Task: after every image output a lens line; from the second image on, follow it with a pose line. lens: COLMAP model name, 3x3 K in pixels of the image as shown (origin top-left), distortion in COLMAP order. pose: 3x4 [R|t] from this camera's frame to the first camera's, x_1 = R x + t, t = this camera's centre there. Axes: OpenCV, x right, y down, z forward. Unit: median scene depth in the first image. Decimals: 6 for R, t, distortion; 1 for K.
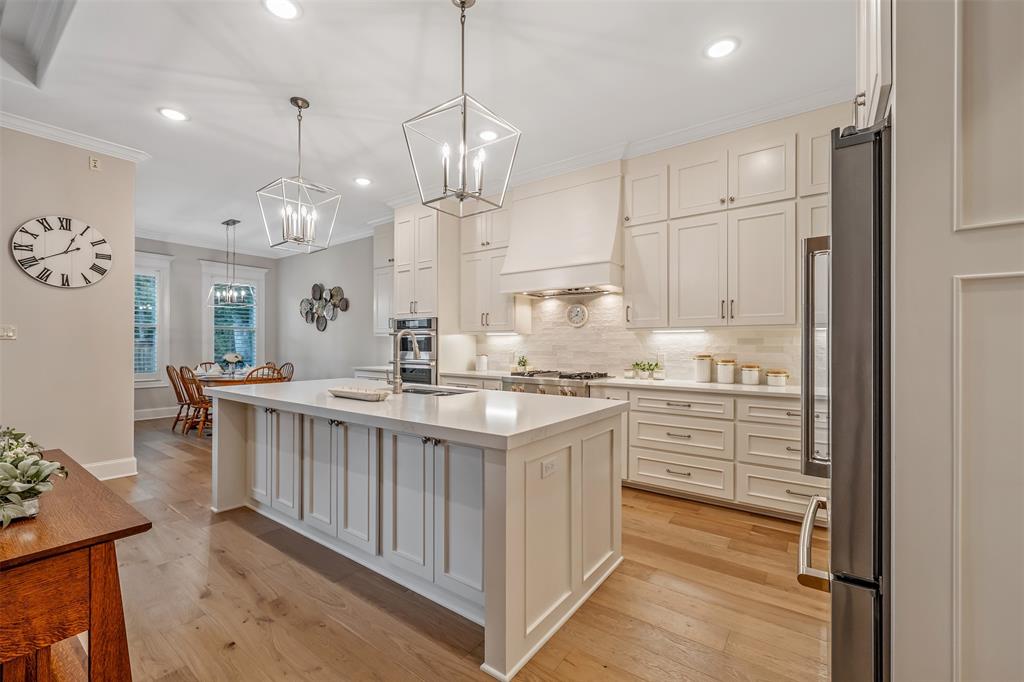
lens RADIAL K [[421.3, 0, 510.2], [0, 421.3, 346.8], [0, 0, 1]] dist [-0.003590, 0.000280]
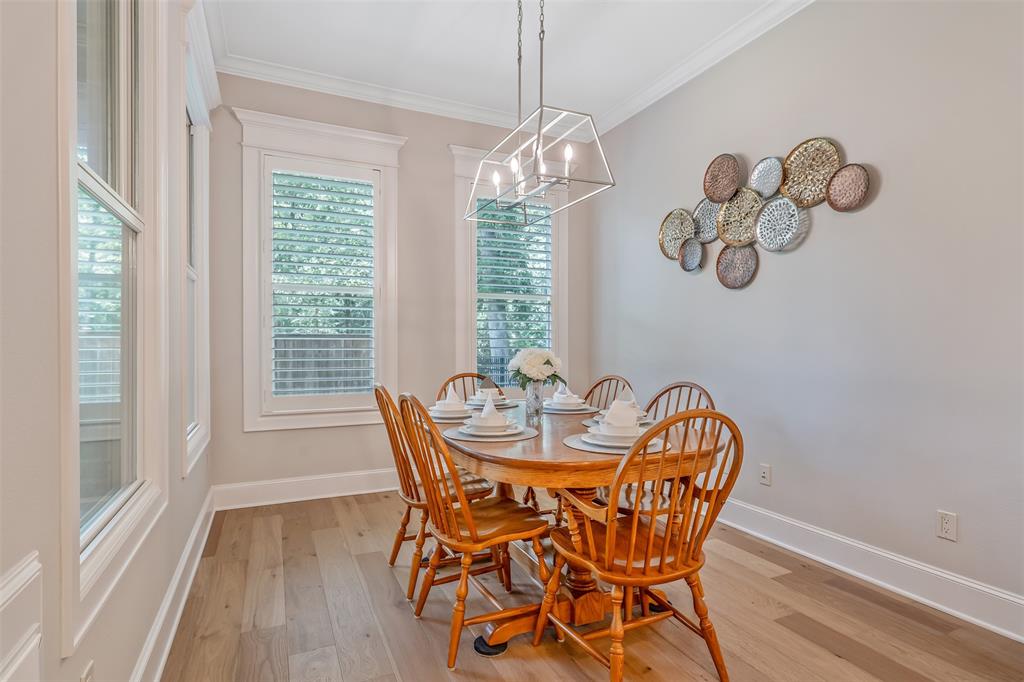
lens RADIAL K [[539.7, 0, 513.2], [0, 539.7, 346.4], [0, 0, 1]] dist [0.022645, 0.000124]
pose [[0.870299, 0.000541, -0.492523, -0.407795], [-0.000501, 1.000000, 0.000214, 0.009740], [0.492524, 0.000060, 0.870299, 0.545873]]
